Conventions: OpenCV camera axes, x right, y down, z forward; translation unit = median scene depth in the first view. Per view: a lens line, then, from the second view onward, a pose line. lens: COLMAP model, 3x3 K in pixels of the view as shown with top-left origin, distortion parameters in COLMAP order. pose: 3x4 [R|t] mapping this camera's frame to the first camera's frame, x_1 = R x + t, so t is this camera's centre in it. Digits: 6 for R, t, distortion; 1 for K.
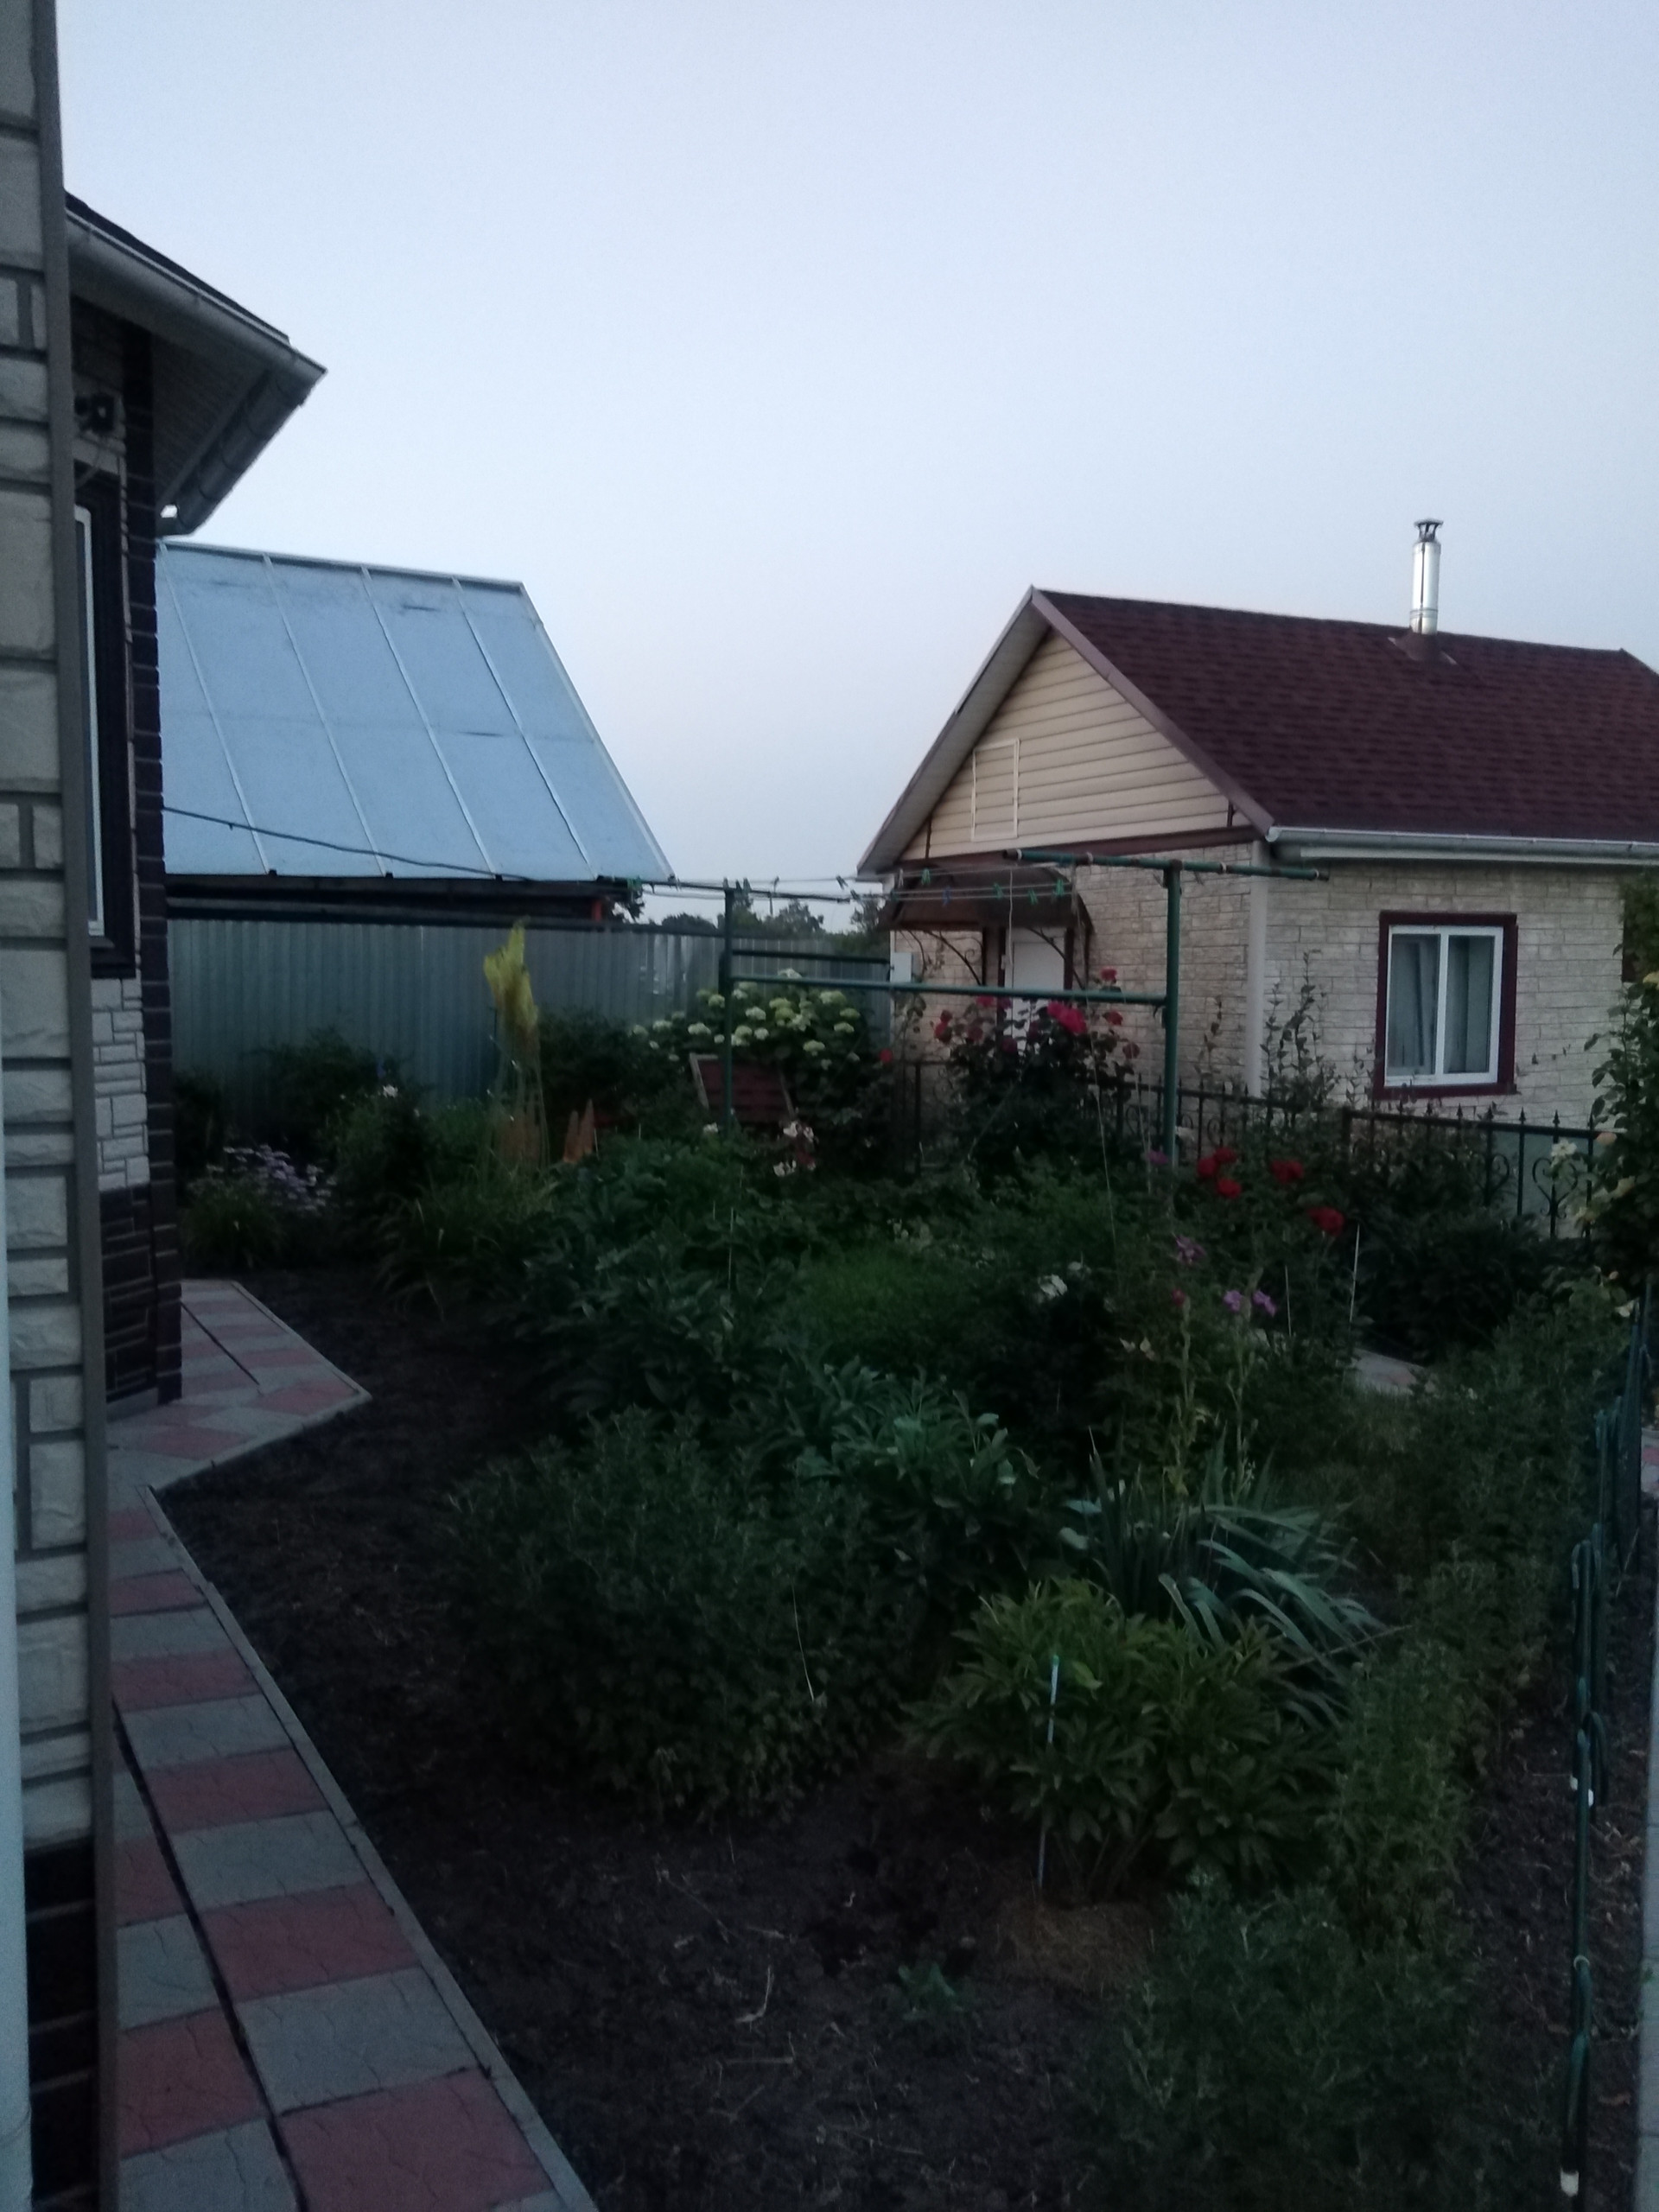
lens RADIAL K [[1725.8, 0, 829.5], [0, 1725.8, 1106.0], [0, 0, 1]] dist [0.066636, -0.139164]
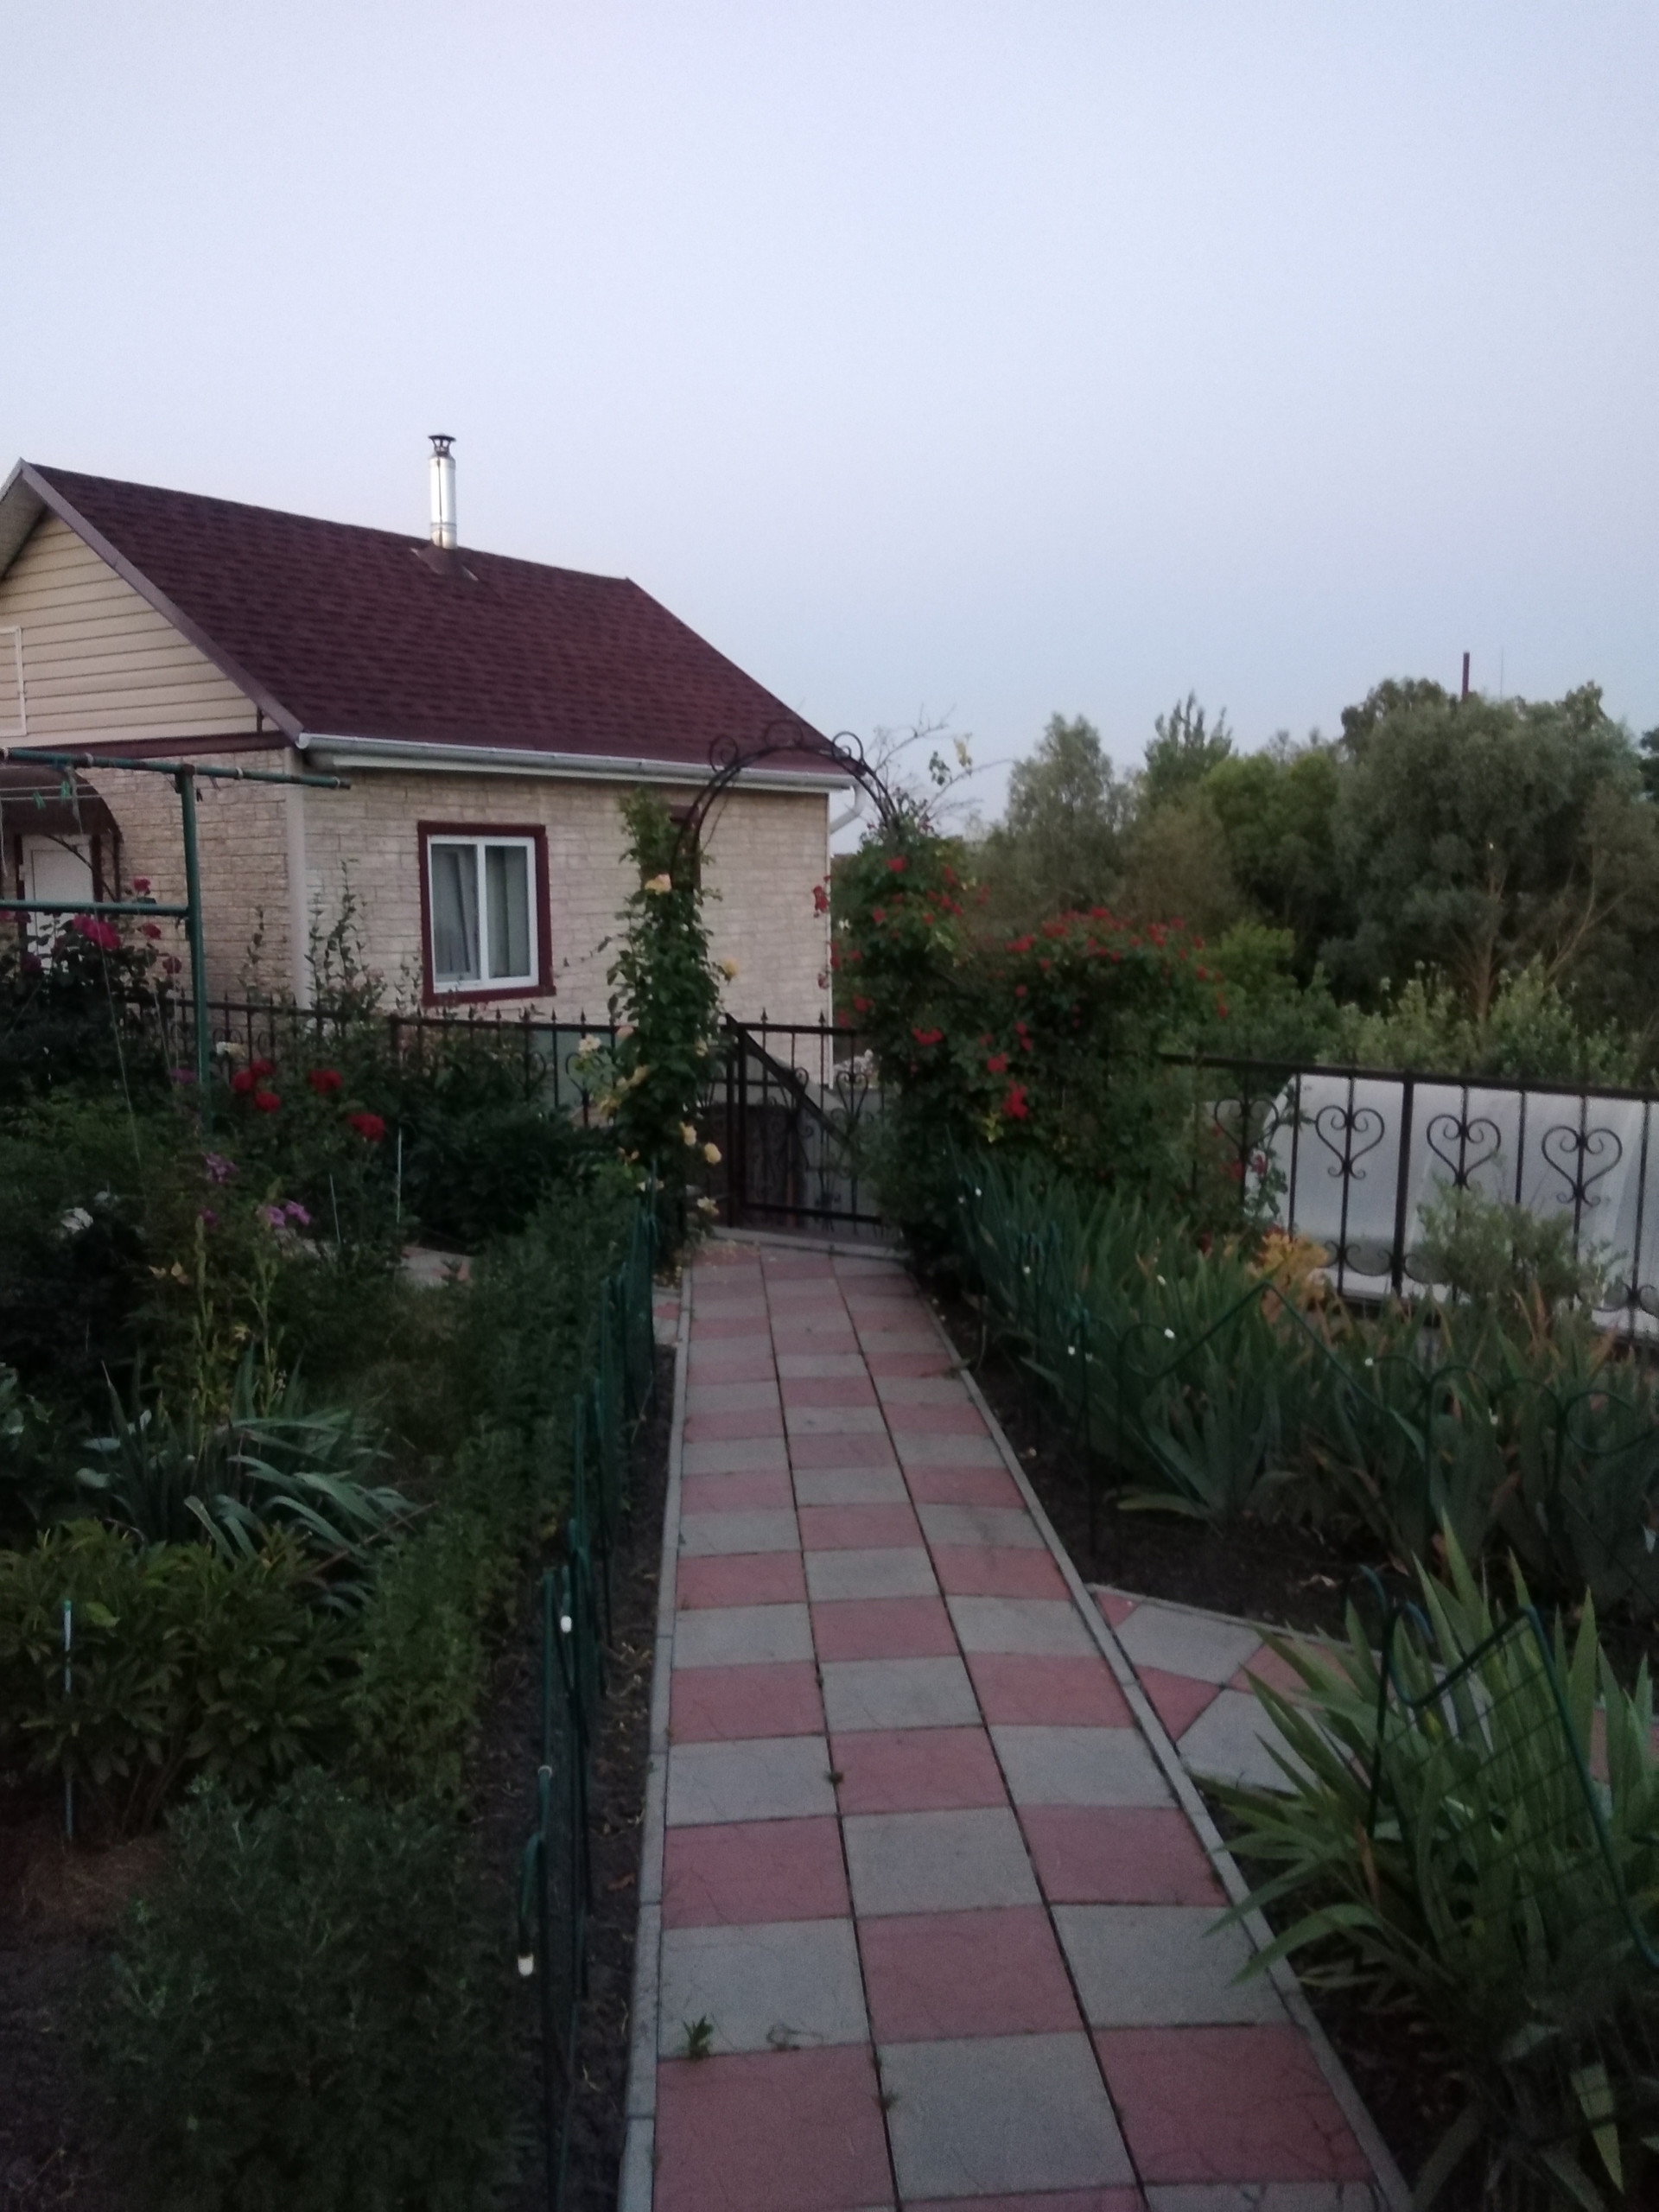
lens RADIAL K [[1725.8, 0, 829.5], [0, 1725.8, 1106.0], [0, 0, 1]] dist [0.066636, -0.139164]
pose [[0.874083, -0.072464, 0.480341, 0.030760], [0.047891, 0.996849, 0.063236, 0.002330], [-0.483409, -0.032269, 0.874800, -0.017192]]
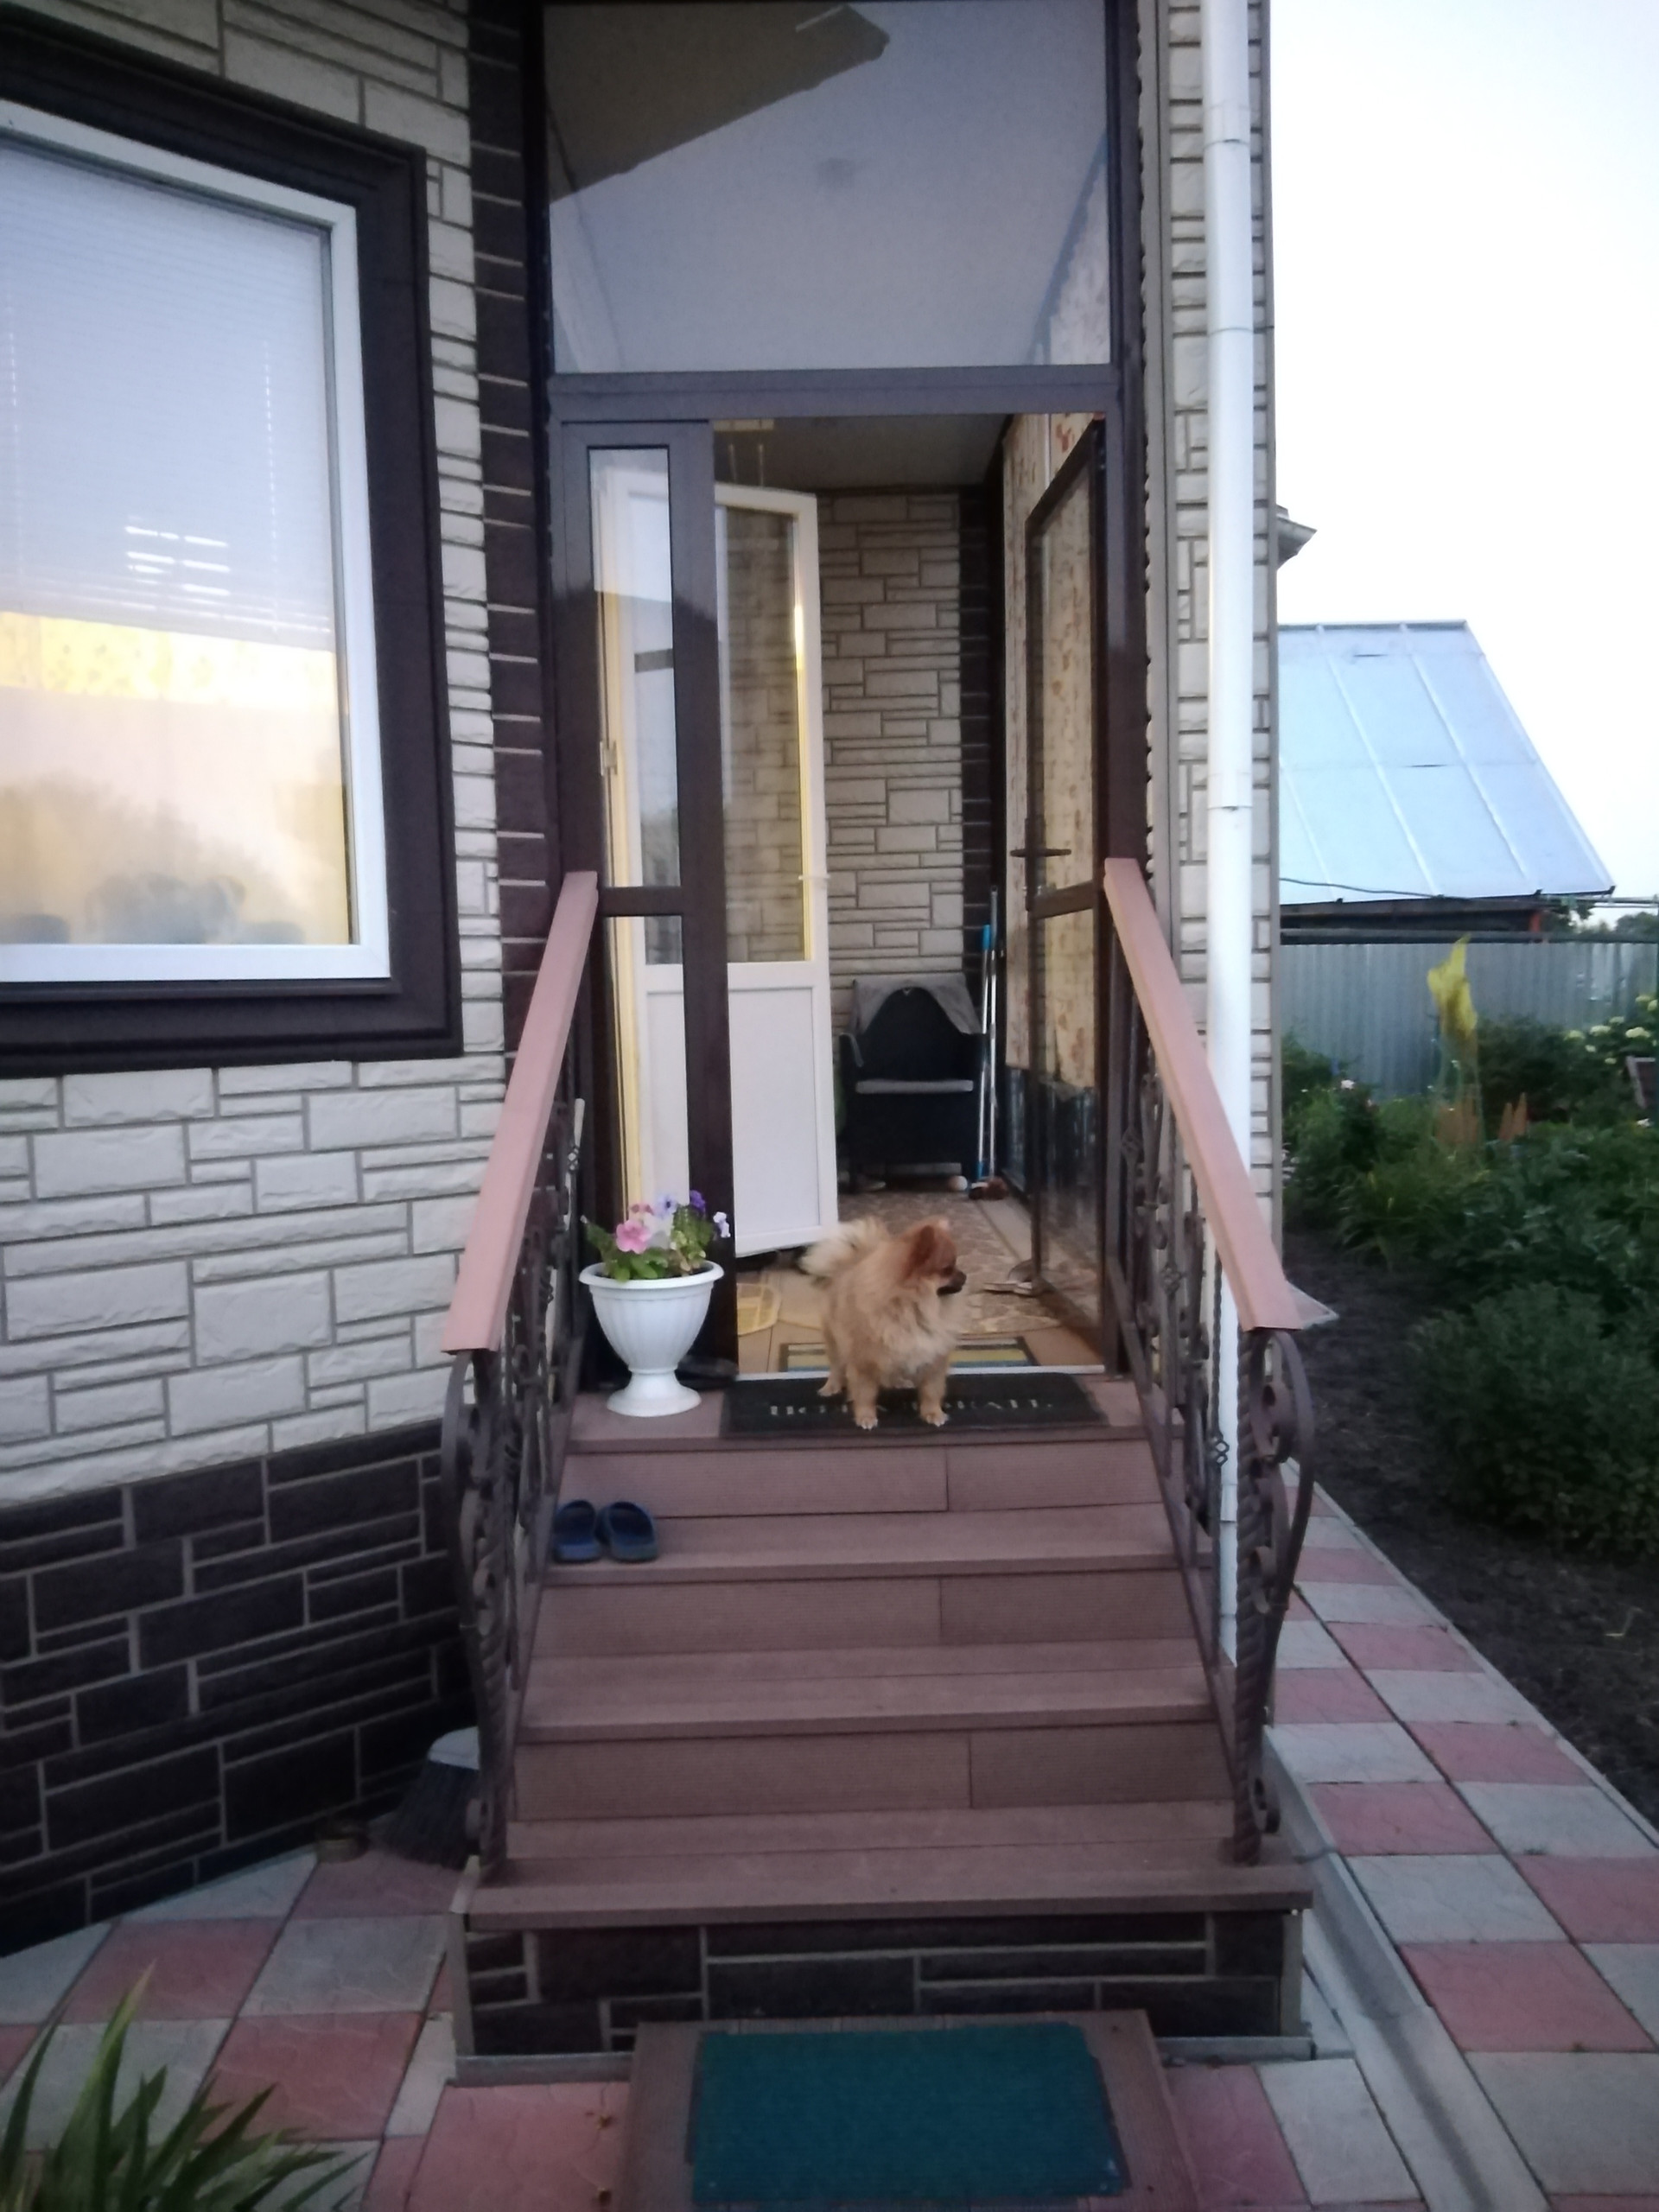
lens RADIAL K [[1818.5, 0, 829.5], [0, 1818.5, 1106.0], [0, 0, 1]] dist [0.072606, -0.170986]
pose [[0.875655, 0.008812, -0.482857, 0.062681], [-0.014091, 0.999874, -0.007306, 0.028369], [0.482732, 0.013202, 0.875669, -0.398044]]
